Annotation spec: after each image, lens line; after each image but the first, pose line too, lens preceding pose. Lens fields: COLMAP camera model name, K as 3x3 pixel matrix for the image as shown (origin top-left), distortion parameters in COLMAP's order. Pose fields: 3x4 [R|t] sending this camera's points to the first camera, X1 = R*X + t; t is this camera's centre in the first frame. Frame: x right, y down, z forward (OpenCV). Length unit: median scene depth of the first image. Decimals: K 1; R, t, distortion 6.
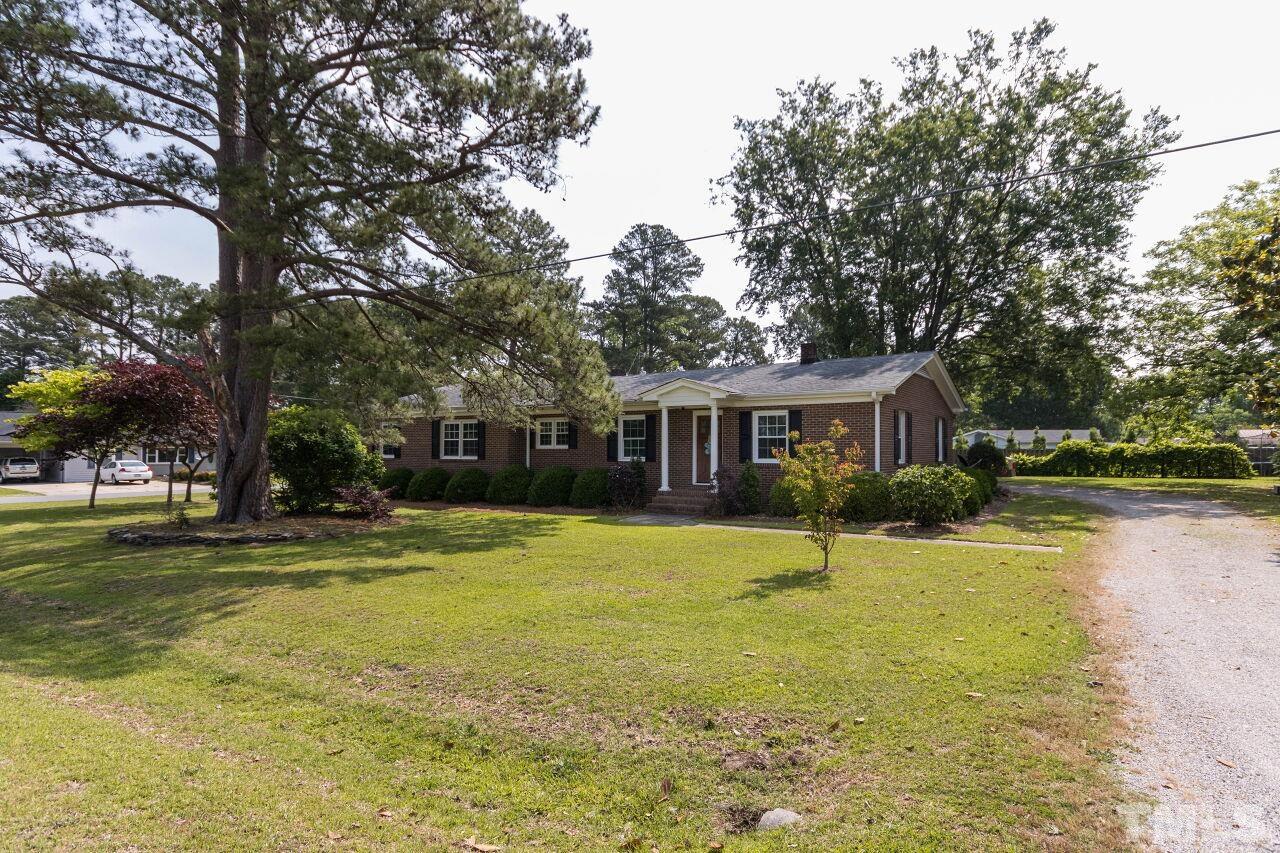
lens RADIAL K [[664.1, 0, 630.7], [0, 664.1, 426.4], [0, 0, 1]] dist [0.002481, 0.000541]
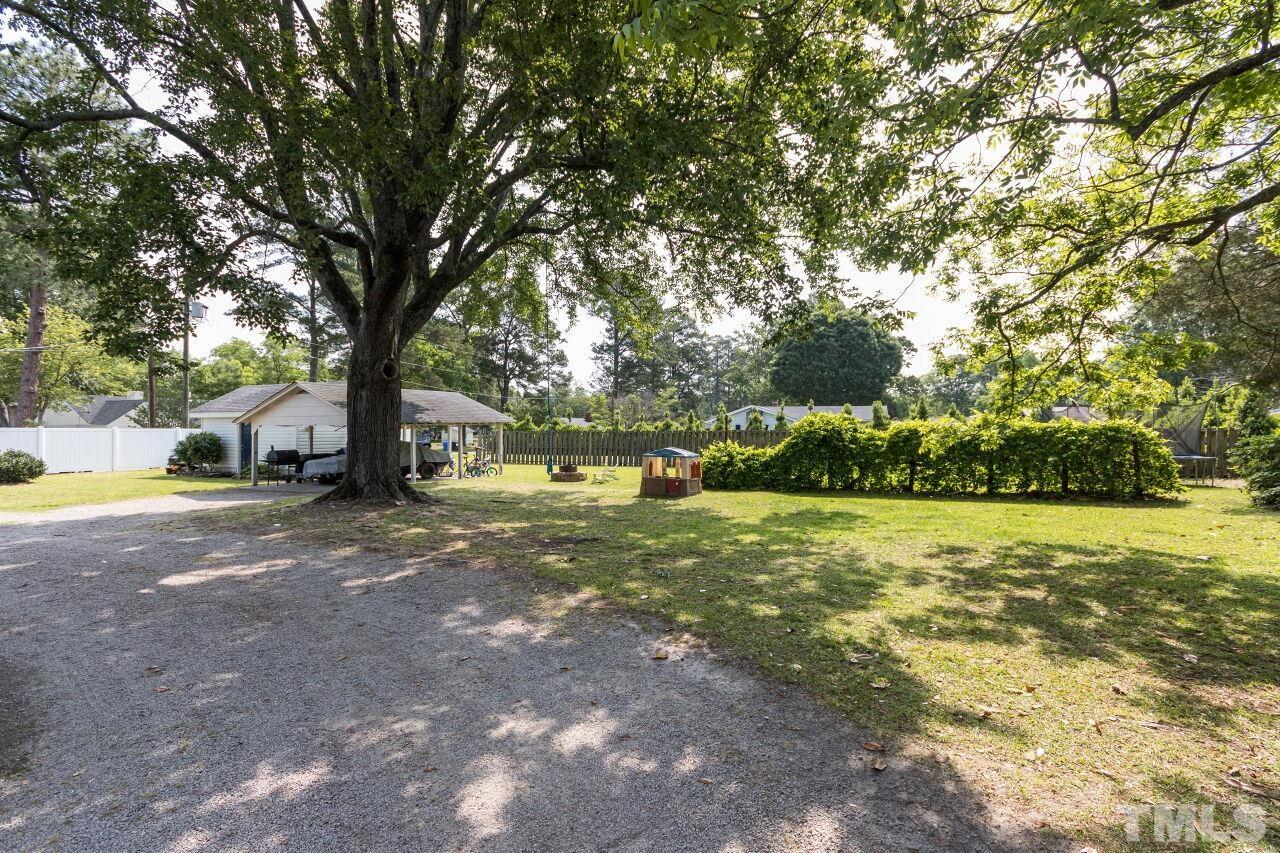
lens RADIAL K [[592.7, 0, 640.0], [0, 592.7, 426.5], [0, 0, 1]] dist [0.000307, 0.000383]
pose [[0.977746, -0.001767, 0.209786, 0.280556], [-0.004299, 0.999586, 0.028454, 0.011754], [-0.209750, -0.028723, 0.977333, 0.382342]]
